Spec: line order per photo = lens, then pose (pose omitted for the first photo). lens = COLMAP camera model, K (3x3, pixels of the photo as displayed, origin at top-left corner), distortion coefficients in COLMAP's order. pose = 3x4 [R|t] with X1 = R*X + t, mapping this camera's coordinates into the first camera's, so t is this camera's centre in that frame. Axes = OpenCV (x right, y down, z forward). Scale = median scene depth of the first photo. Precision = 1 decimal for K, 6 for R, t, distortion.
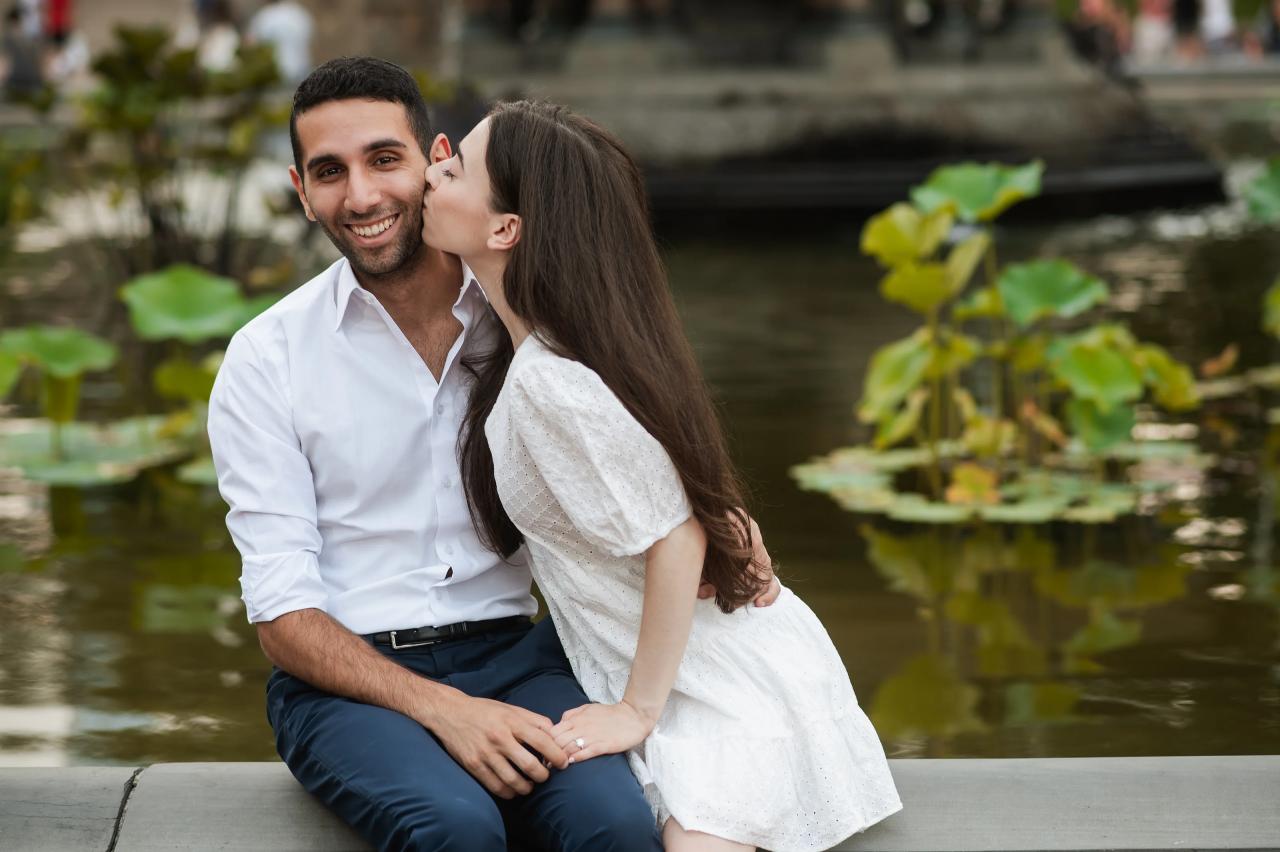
lens RADIAL K [[3031.6, 0, 640.0], [0, 3031.6, 426.0], [0, 0, 1]] dist [0.026795, 0.445989]
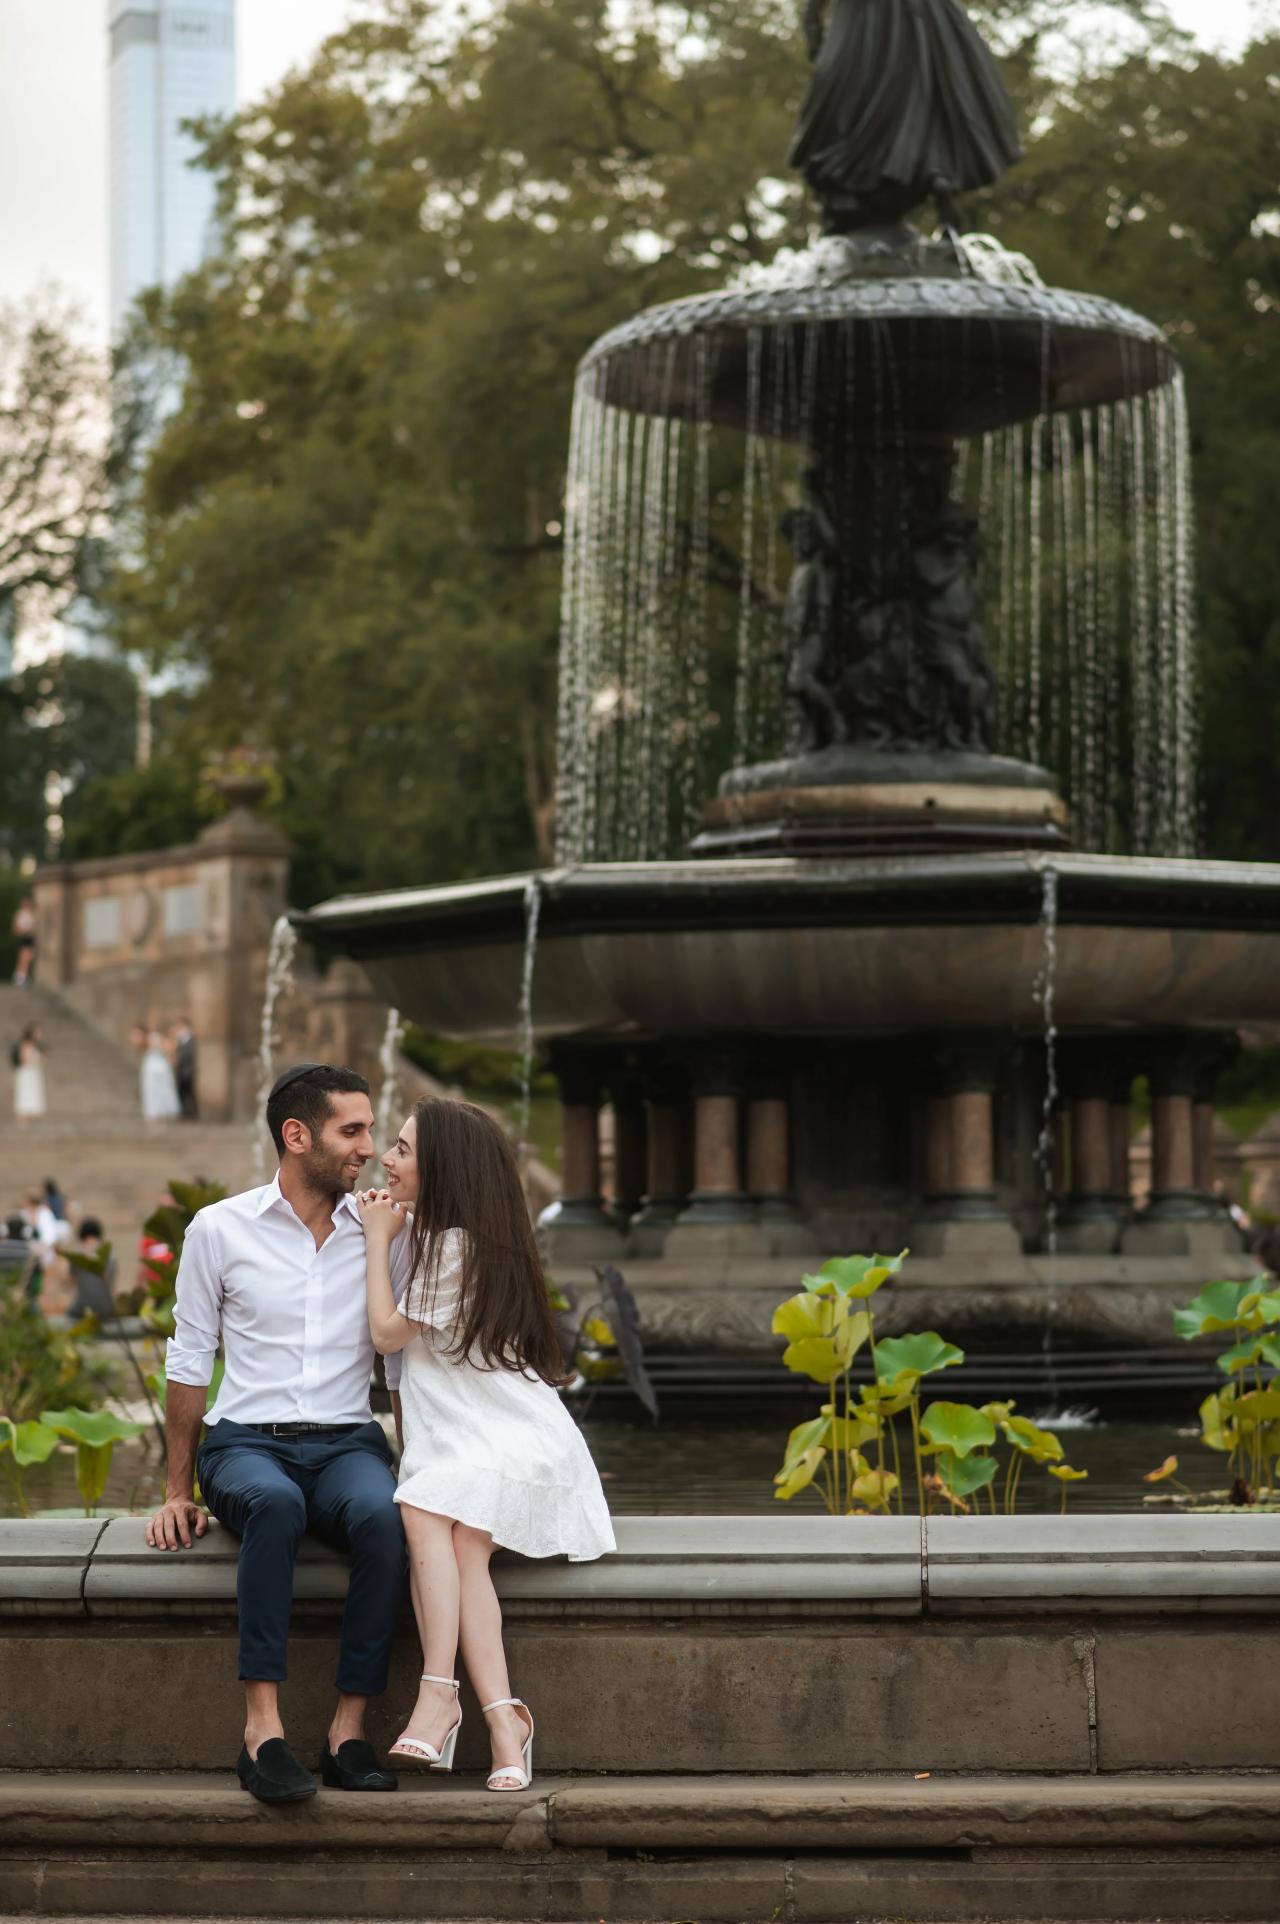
lens RADIAL K [[4556.9, 0, 640.0], [0, 4556.9, 962.0], [0, 0, 1]] dist [0.026795, 0.445989]
pose [[0.996080, -0.001394, -0.088448, 0.171871], [-0.017363, 0.977343, -0.210947, 0.170371], [0.086738, 0.211656, 0.973488, -0.731653]]
